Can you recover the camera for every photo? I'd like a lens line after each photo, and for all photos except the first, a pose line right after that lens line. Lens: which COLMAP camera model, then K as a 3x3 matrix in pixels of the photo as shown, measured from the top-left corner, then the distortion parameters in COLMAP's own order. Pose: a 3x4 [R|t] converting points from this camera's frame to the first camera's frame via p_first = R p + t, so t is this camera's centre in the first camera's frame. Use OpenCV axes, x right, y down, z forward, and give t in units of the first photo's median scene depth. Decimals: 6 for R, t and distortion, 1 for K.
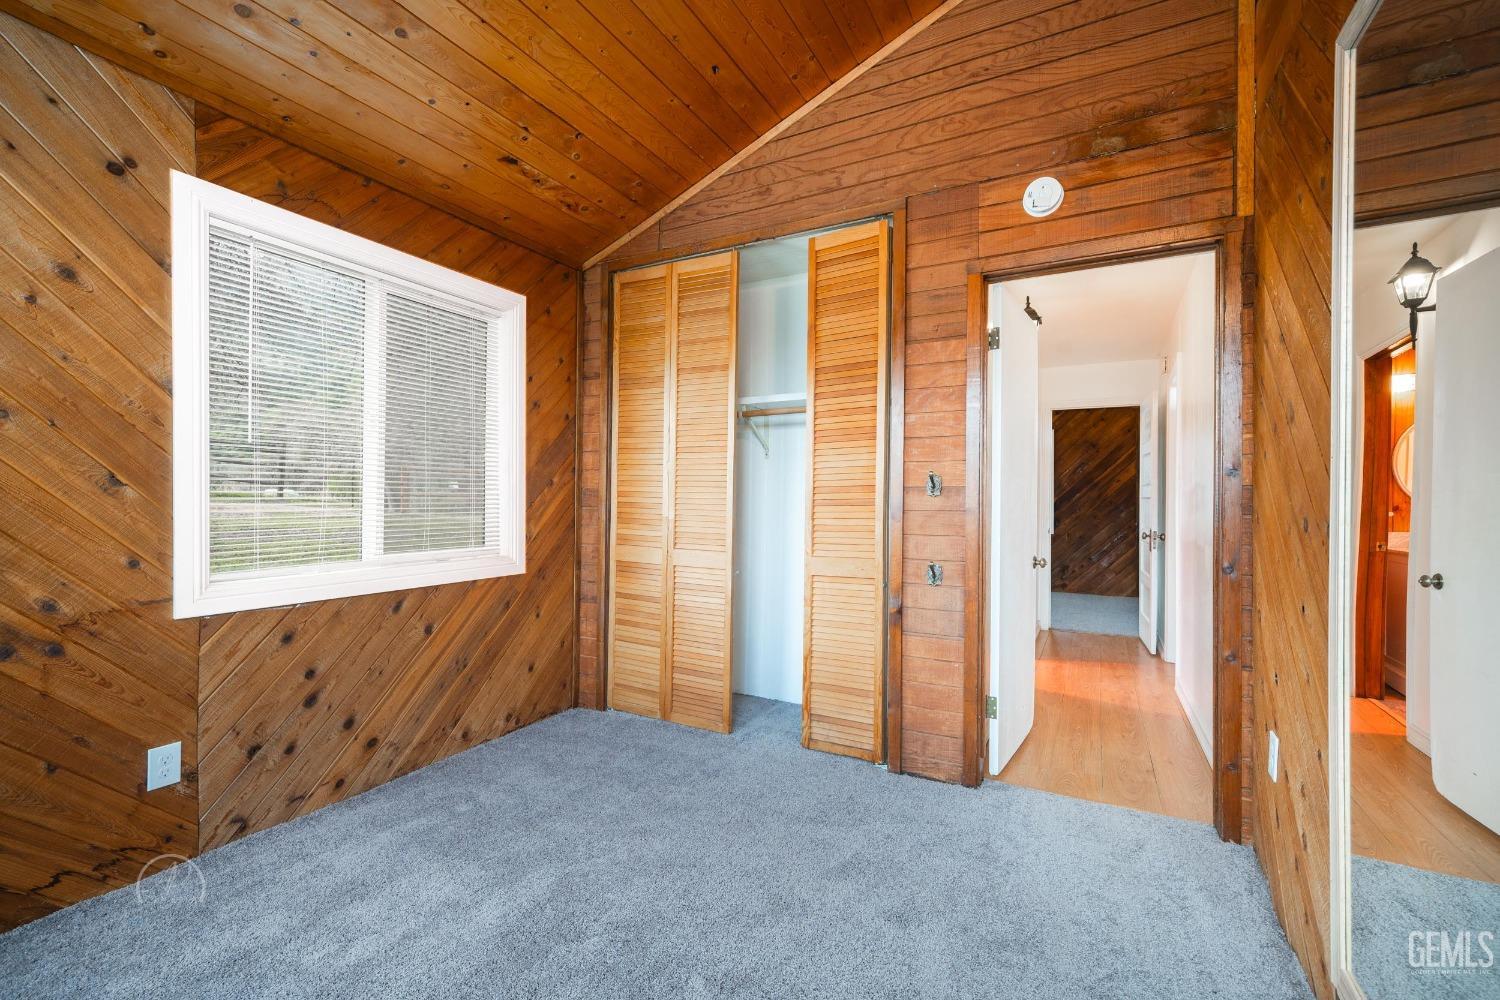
lens RADIAL K [[654.3, 0, 742.3], [0, 654.3, 495.6], [0, 0, 1]] dist [0.001448, 0.000742]
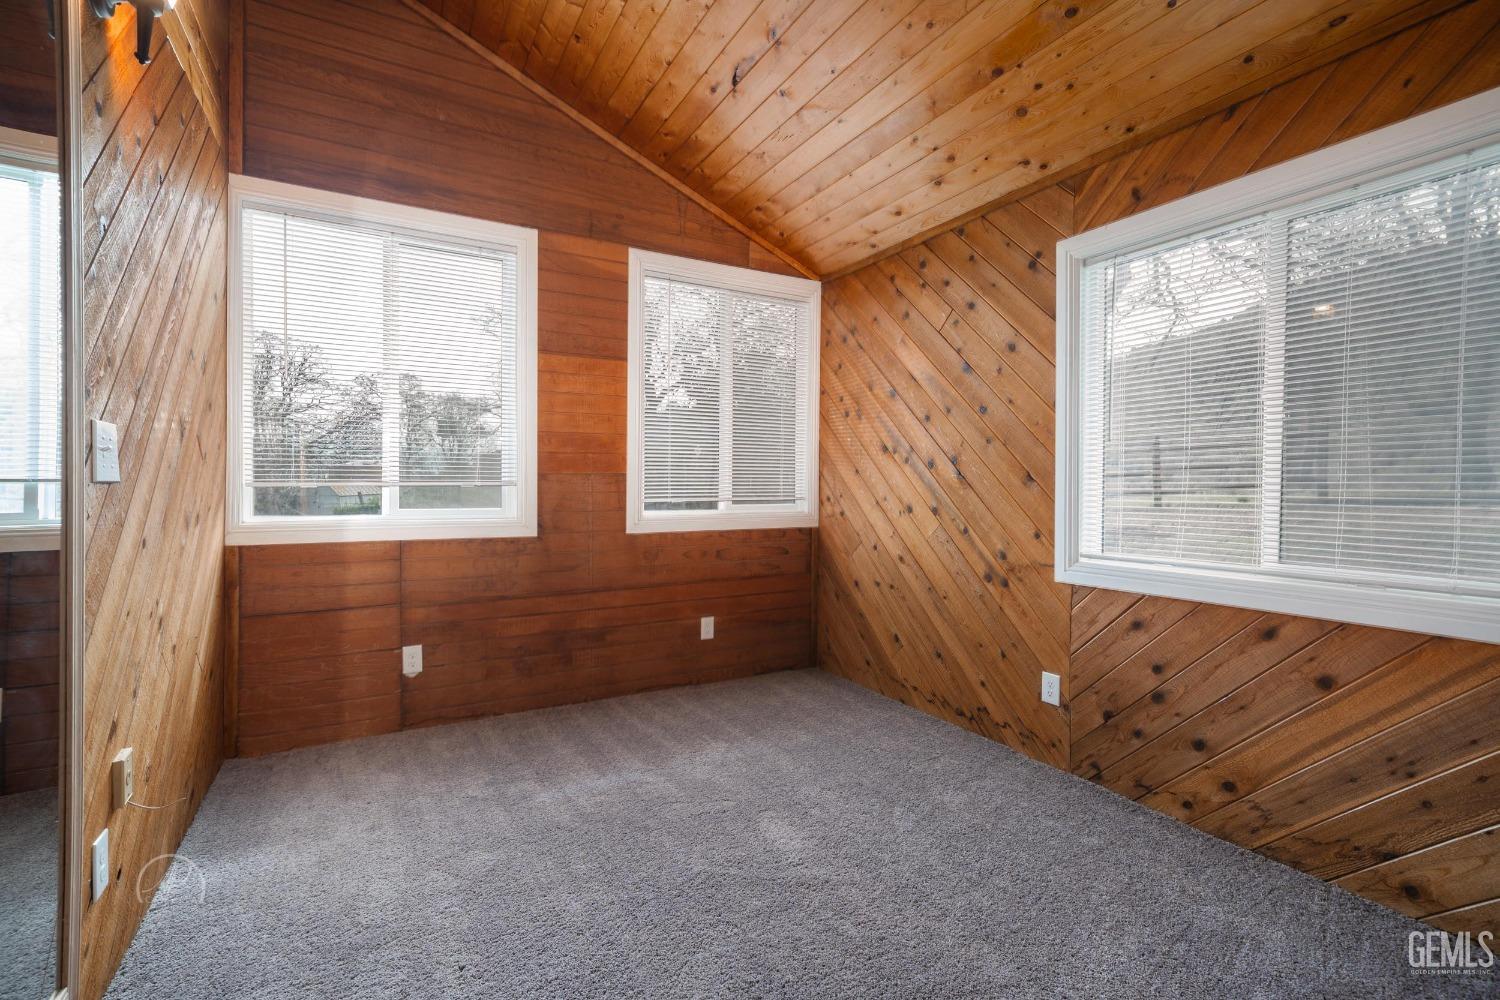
lens RADIAL K [[654.3, 0, 742.3], [0, 654.3, 495.6], [0, 0, 1]] dist [0.001448, 0.000742]
pose [[-0.528972, -0.004078, -0.848629, 0.599510], [-0.019469, 0.999784, 0.007330, 0.019477], [0.848416, 0.020399, -0.528937, 1.174461]]
